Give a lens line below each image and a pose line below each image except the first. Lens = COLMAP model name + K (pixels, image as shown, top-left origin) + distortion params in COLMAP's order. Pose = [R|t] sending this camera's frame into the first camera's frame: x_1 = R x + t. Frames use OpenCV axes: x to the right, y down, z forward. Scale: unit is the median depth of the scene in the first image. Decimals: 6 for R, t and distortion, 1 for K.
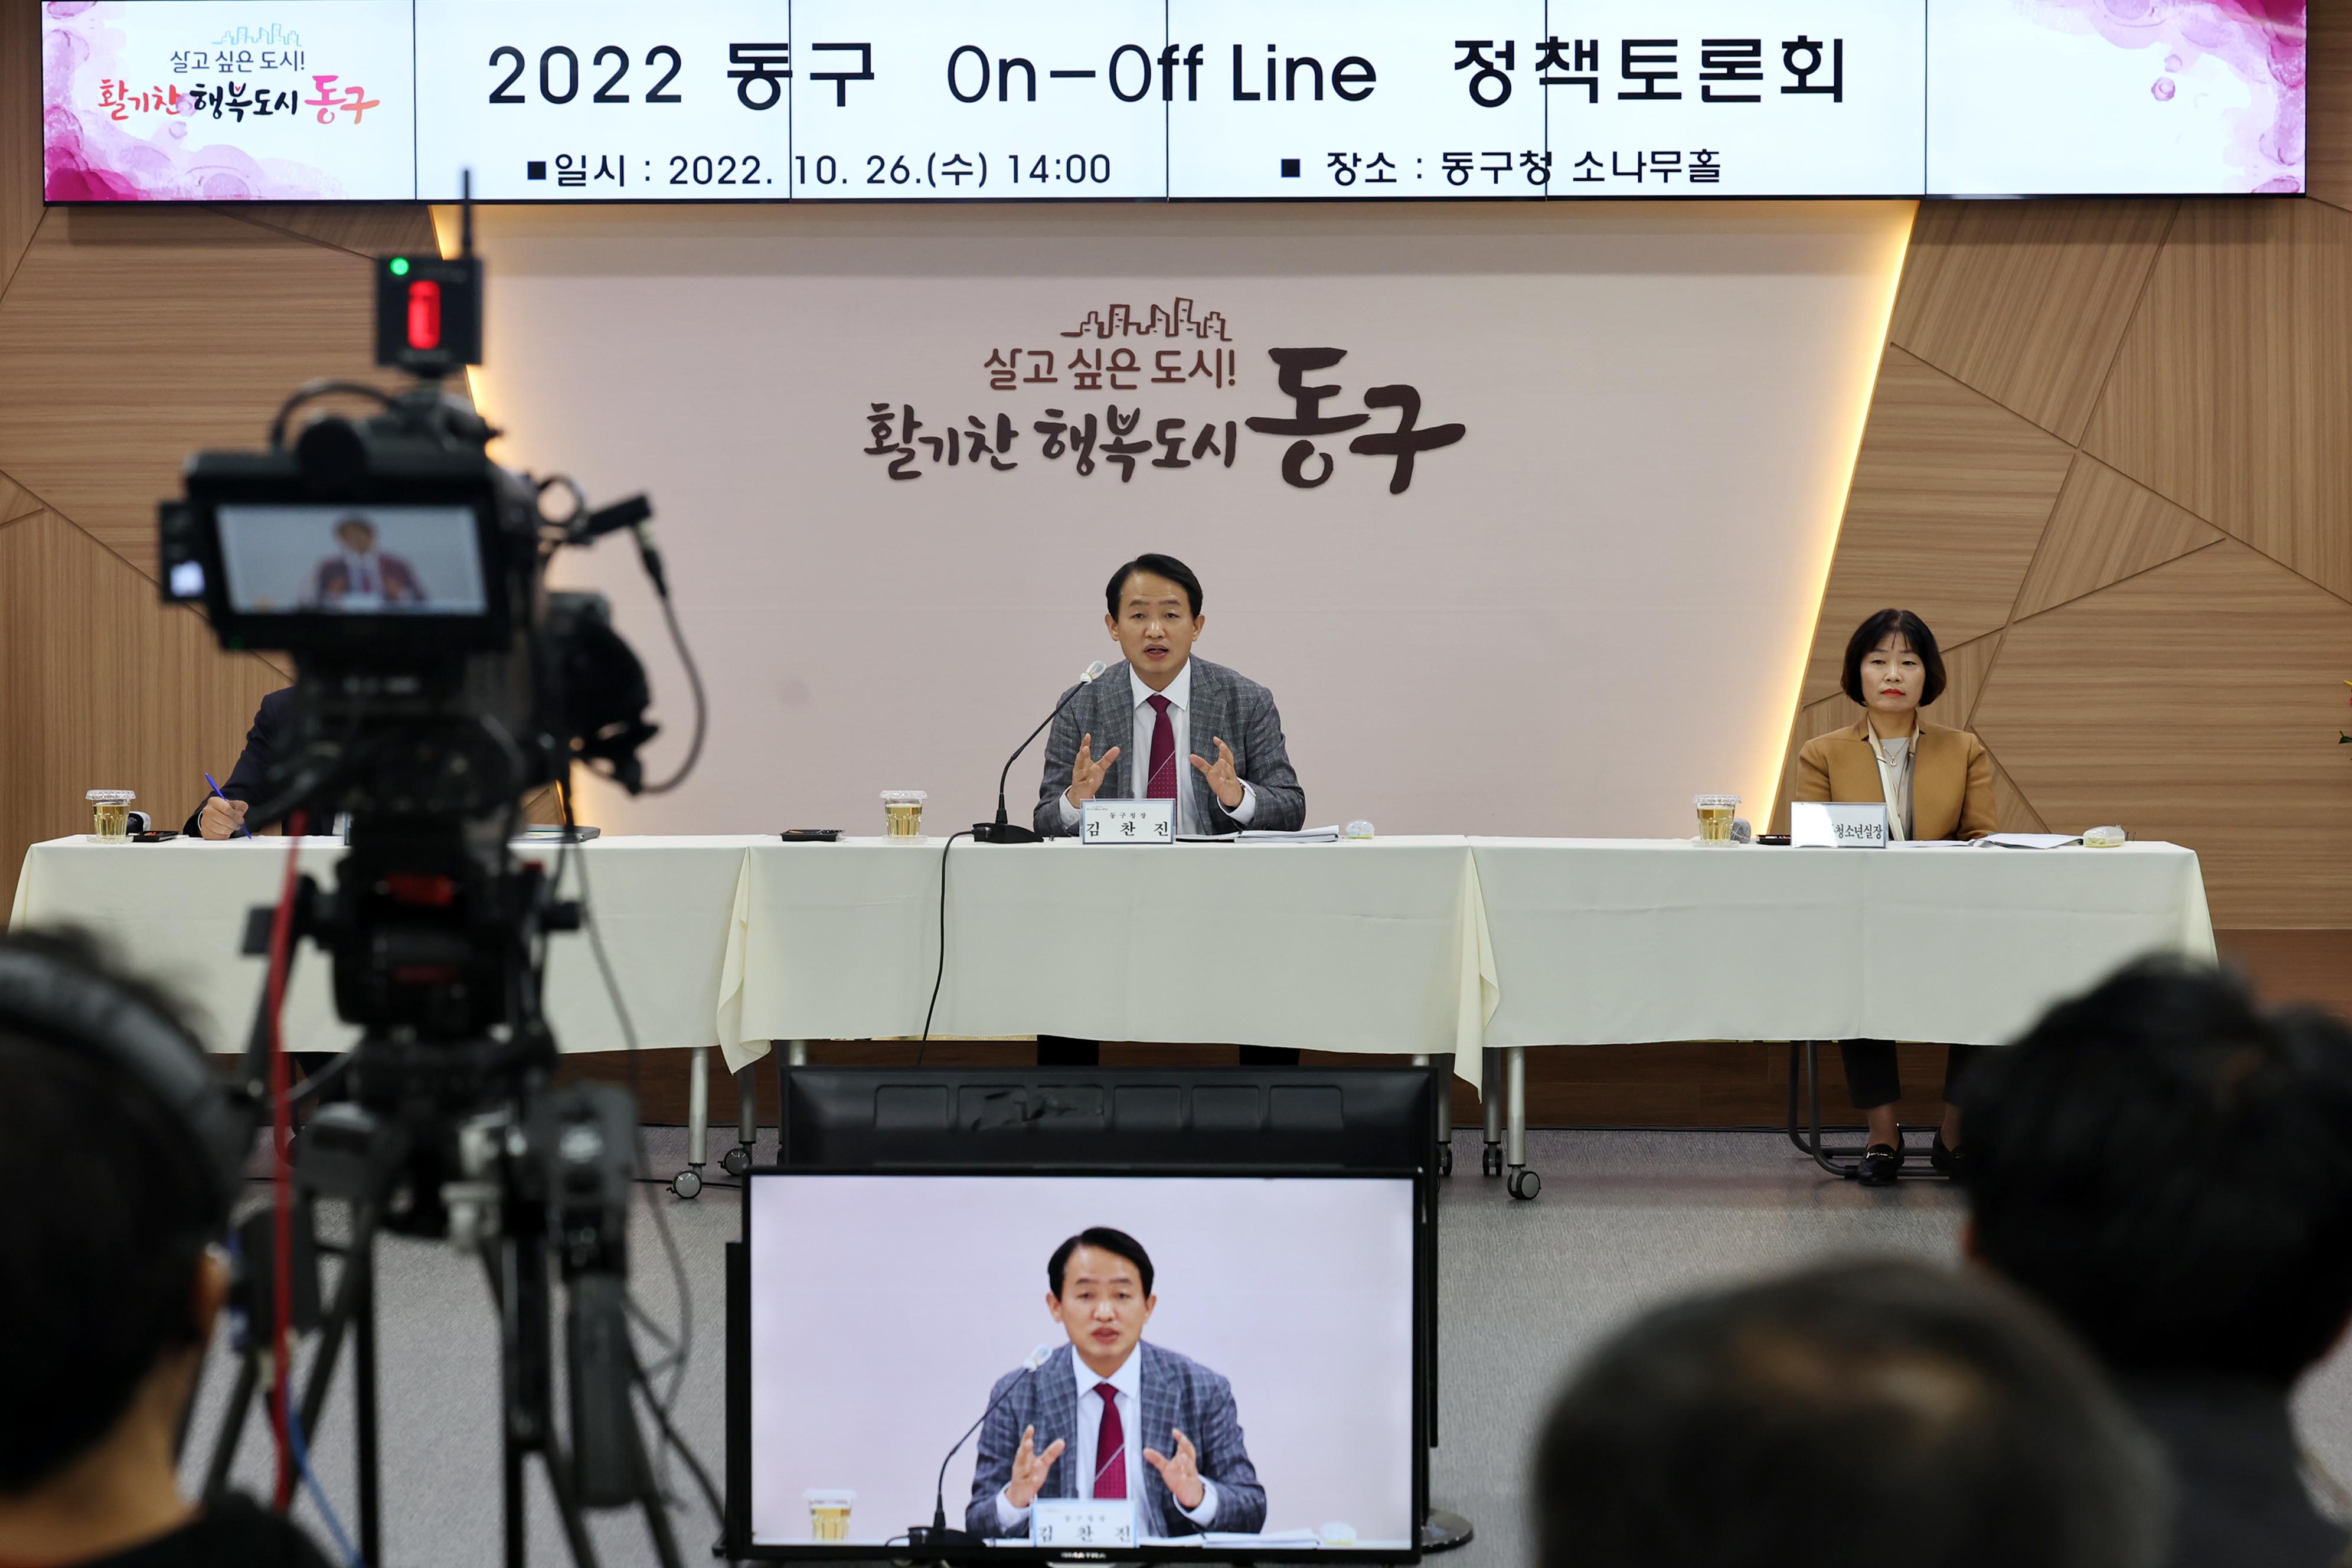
lens RADIAL K [[6397.3, 0, 1158.9], [0, 6397.3, 773.7], [0, 0, 1]] dist [-0.115429, 1.449134]
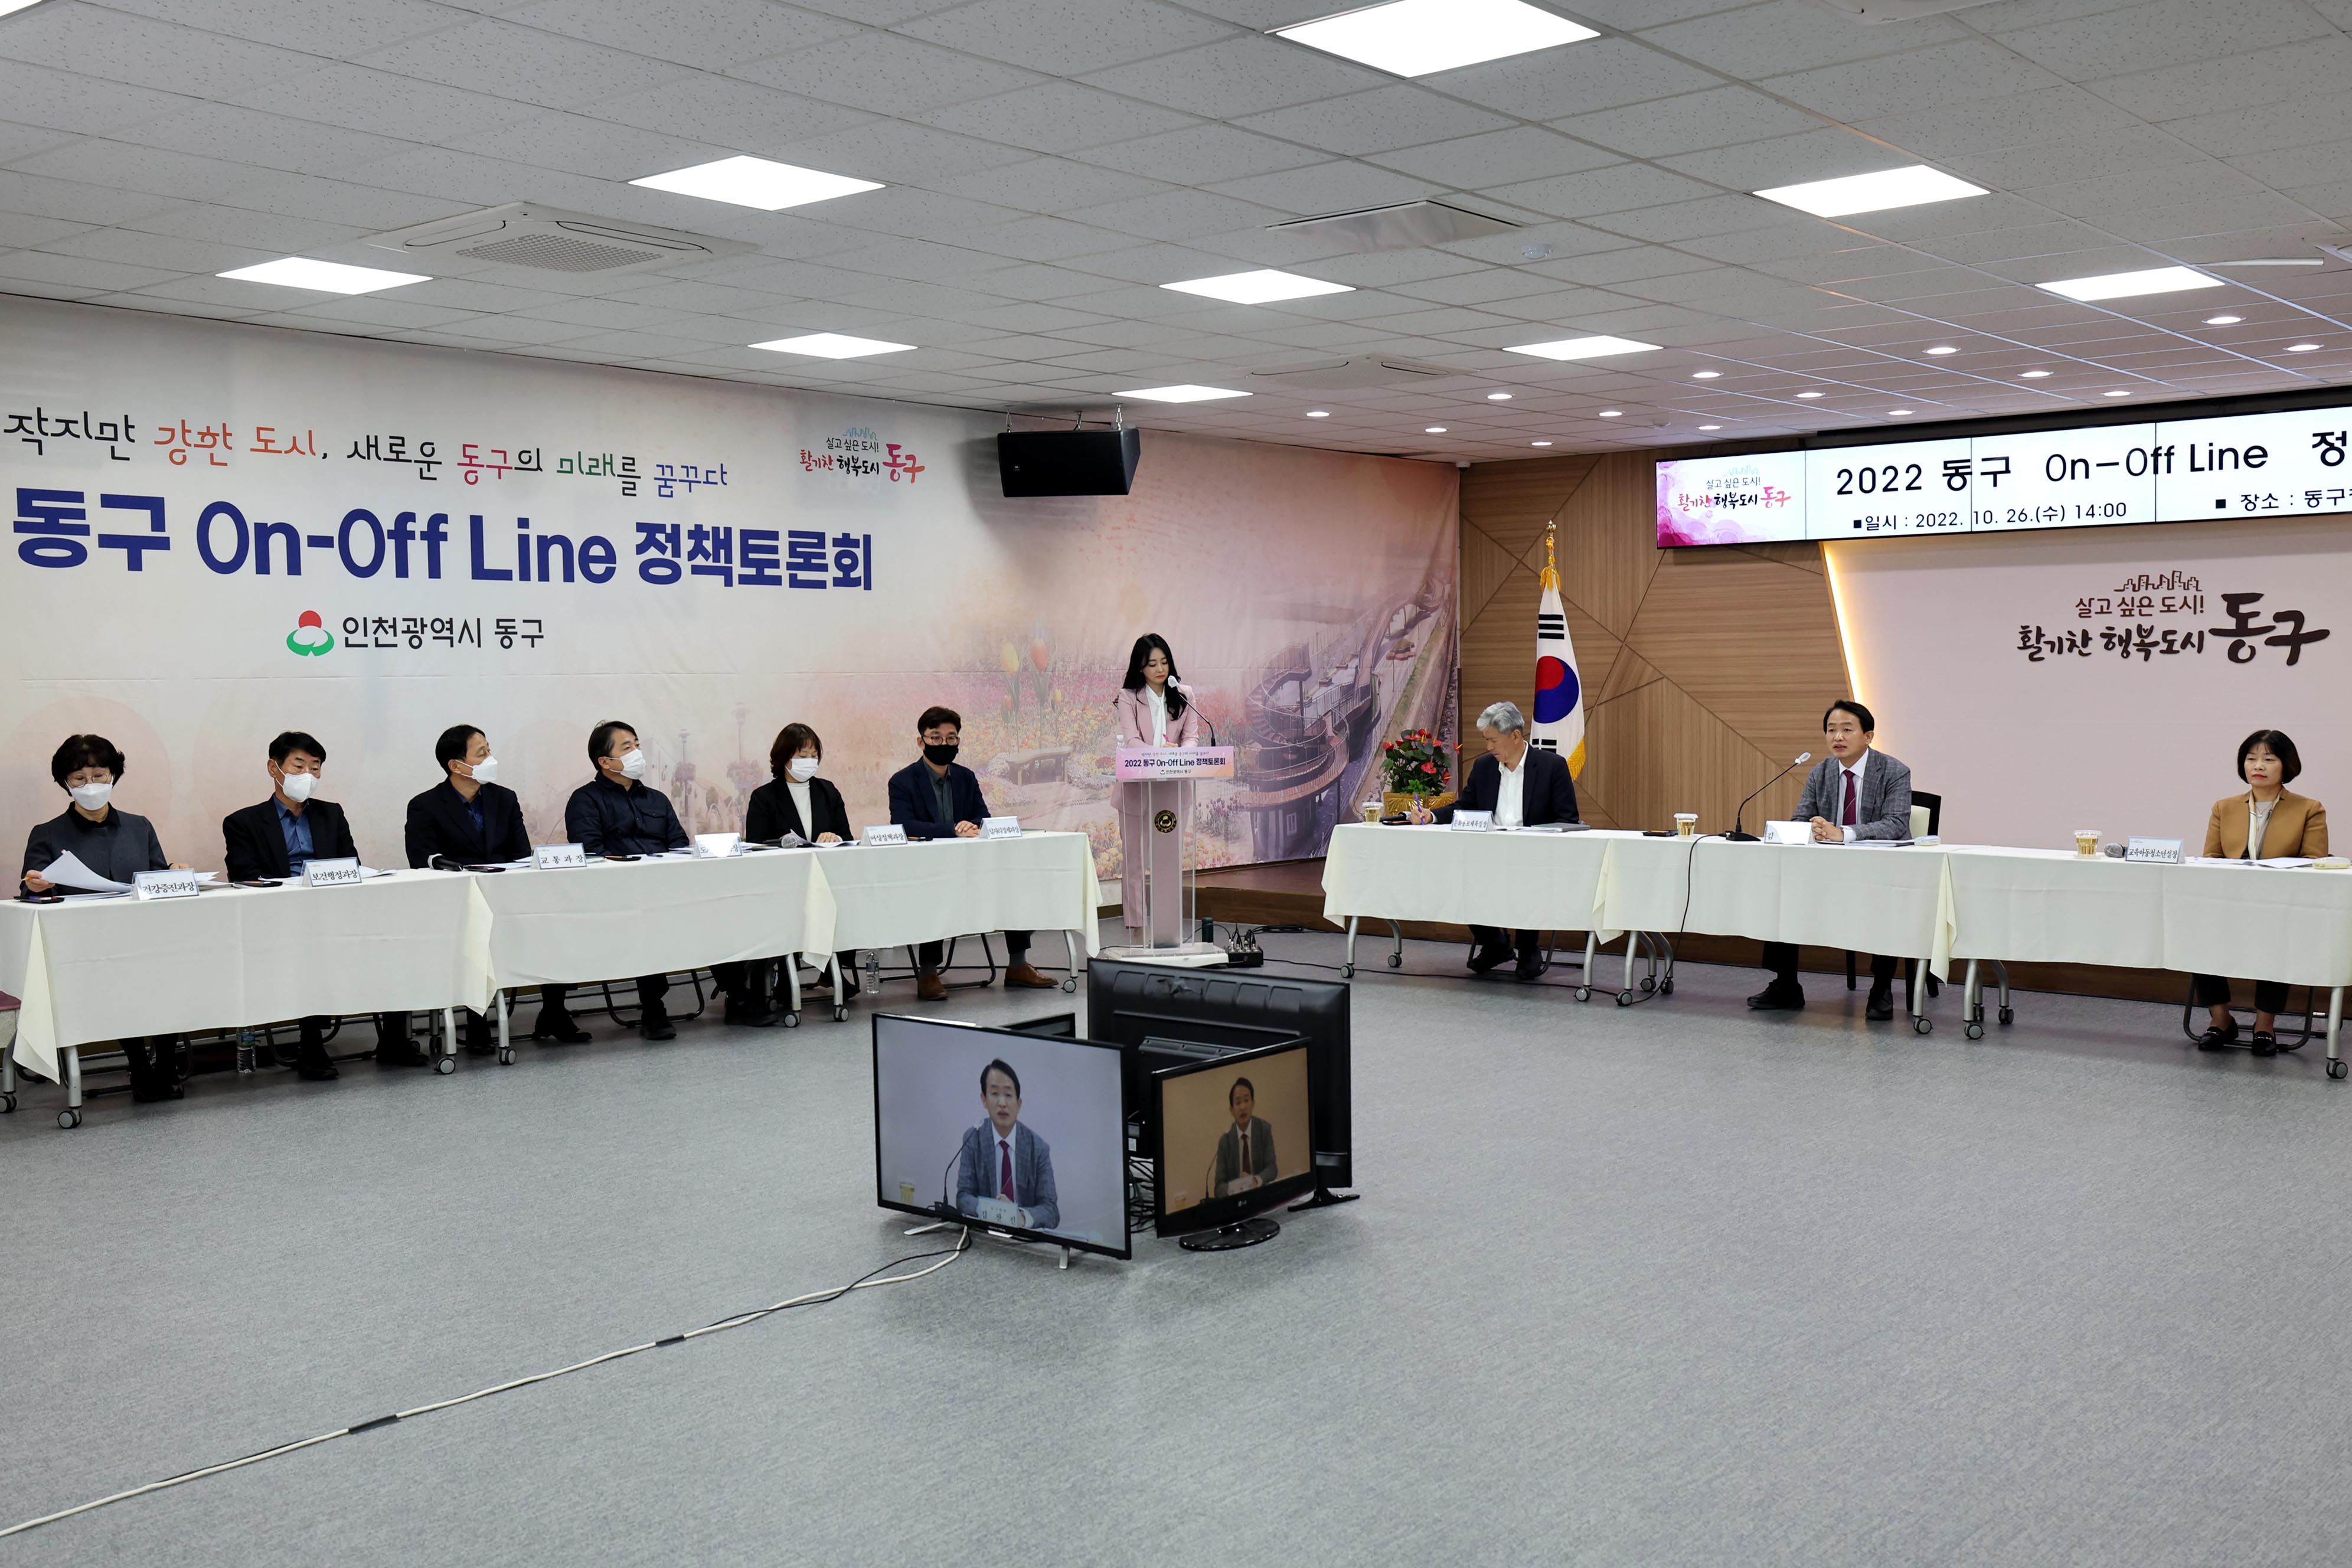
lens RADIAL K [[2273.0, 0, 1191.4], [0, 2273.0, 763.1], [0, 0, 1]] dist [0.029900, 0.088585]
pose [[0.784648, 0.017916, -0.619682, 0.215259], [-0.018882, 0.999809, 0.004999, -0.010784], [0.619654, 0.007778, 0.784837, 0.233554]]
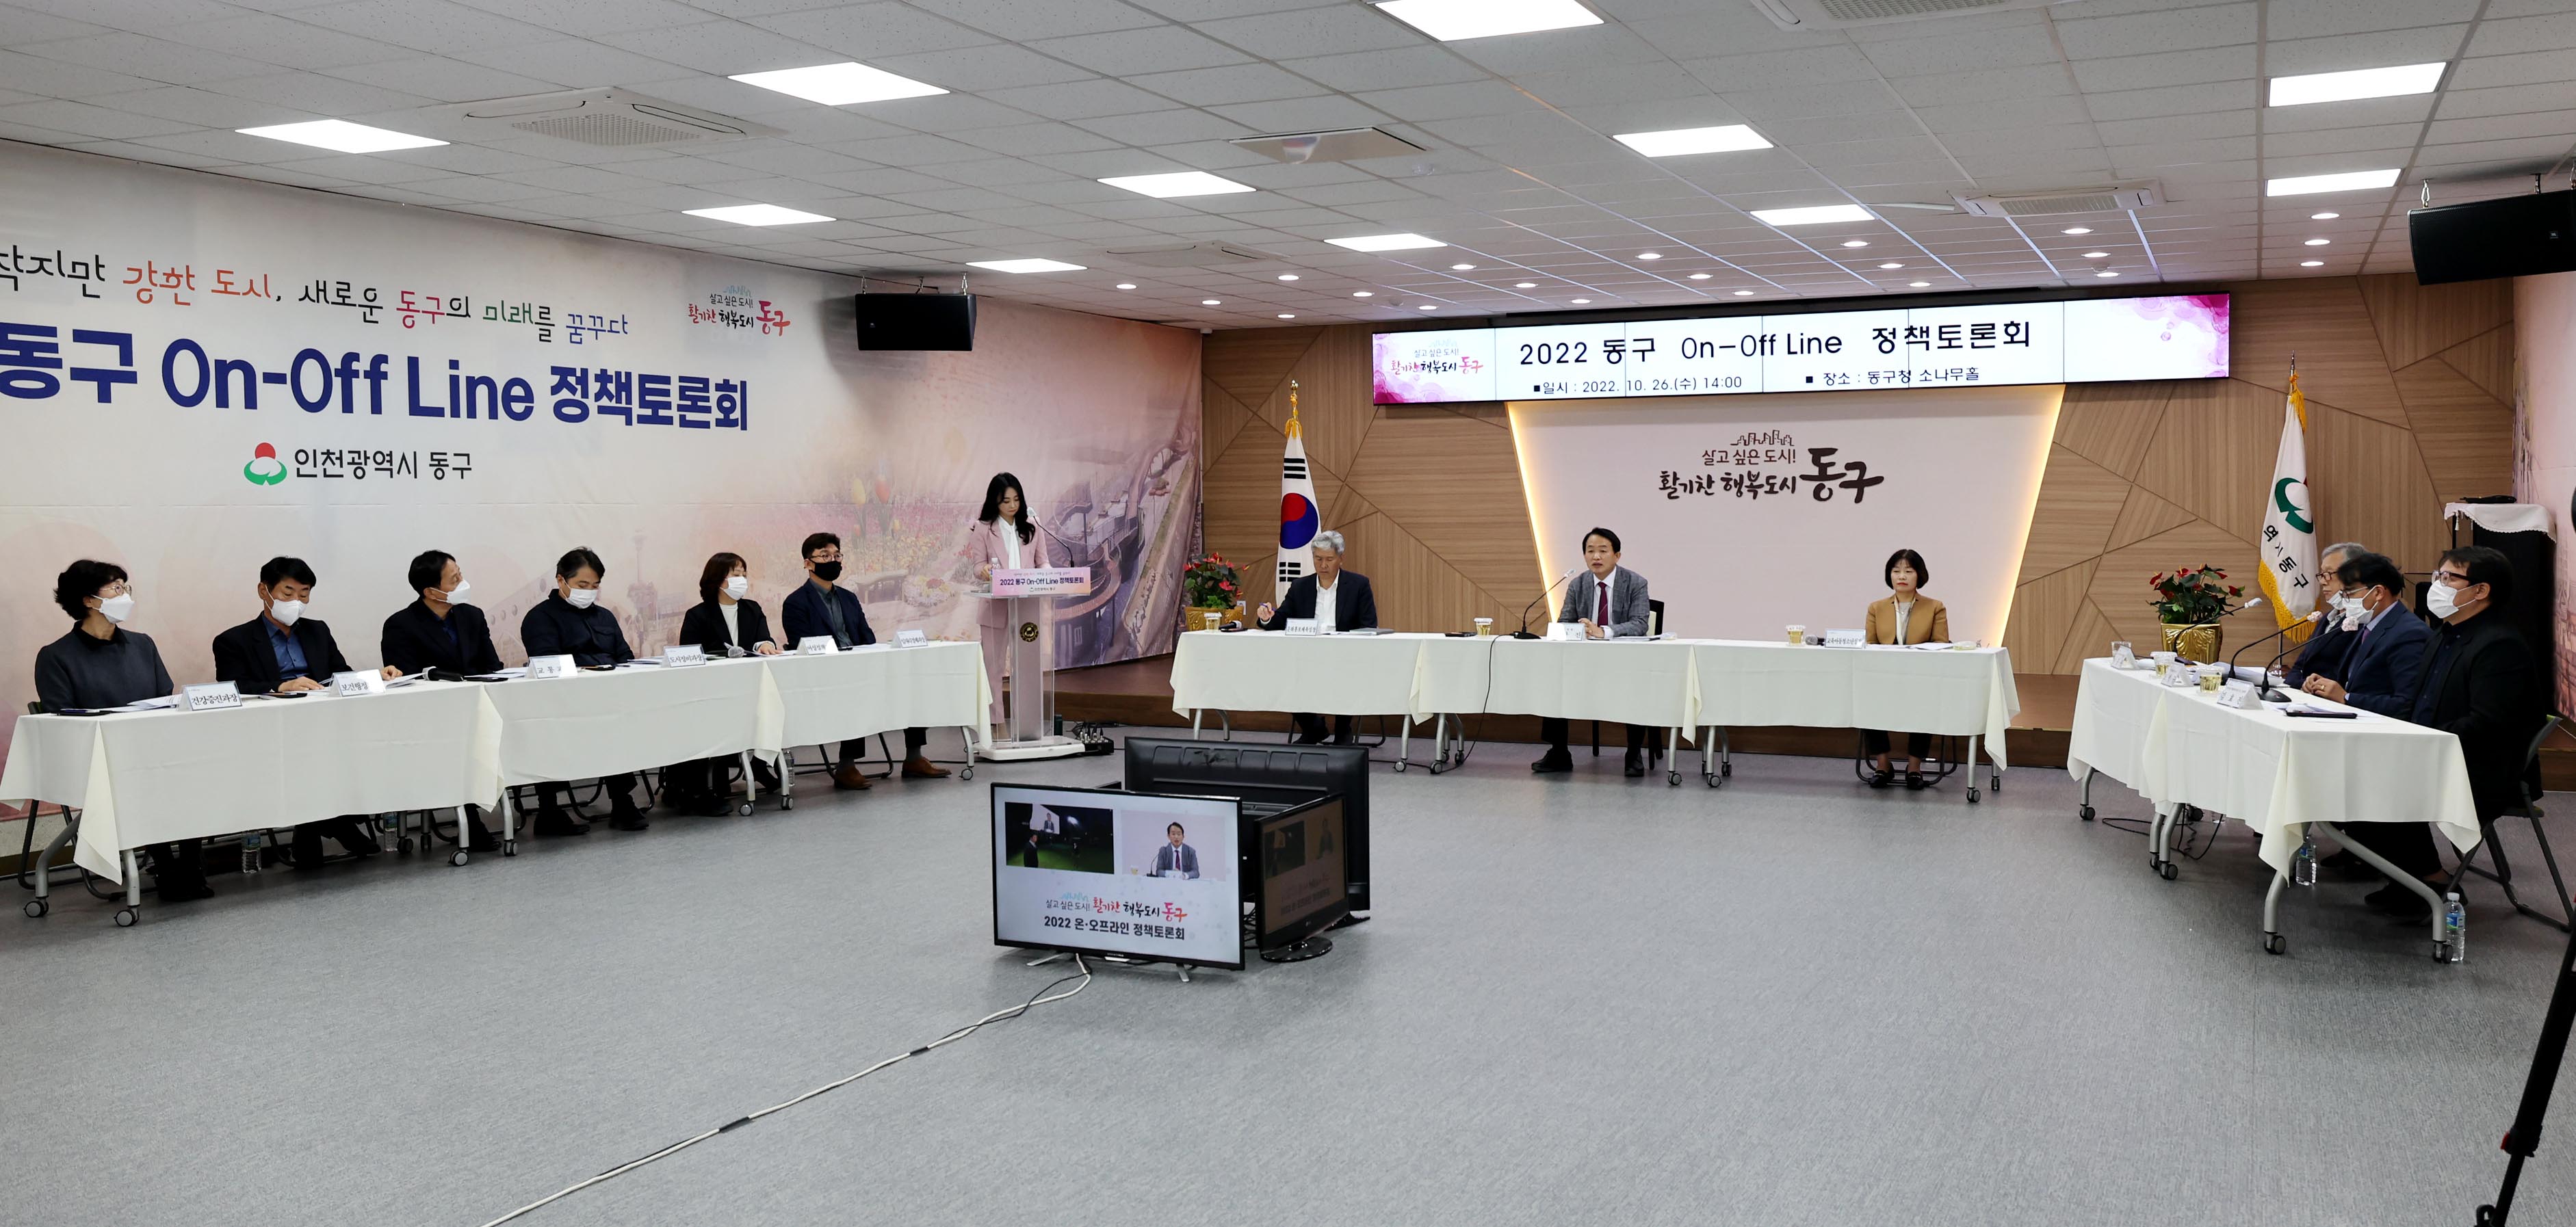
lens RADIAL K [[2014.9, 0, 1358.3], [0, 2014.9, 560.8], [0, 0, 1]] dist [-0.001601, 0.056970]
pose [[0.924099, 0.004754, -0.382123, 0.166295], [-0.011081, 0.999836, -0.014359, -0.006132], [0.381992, 0.017504, 0.924000, 0.163185]]
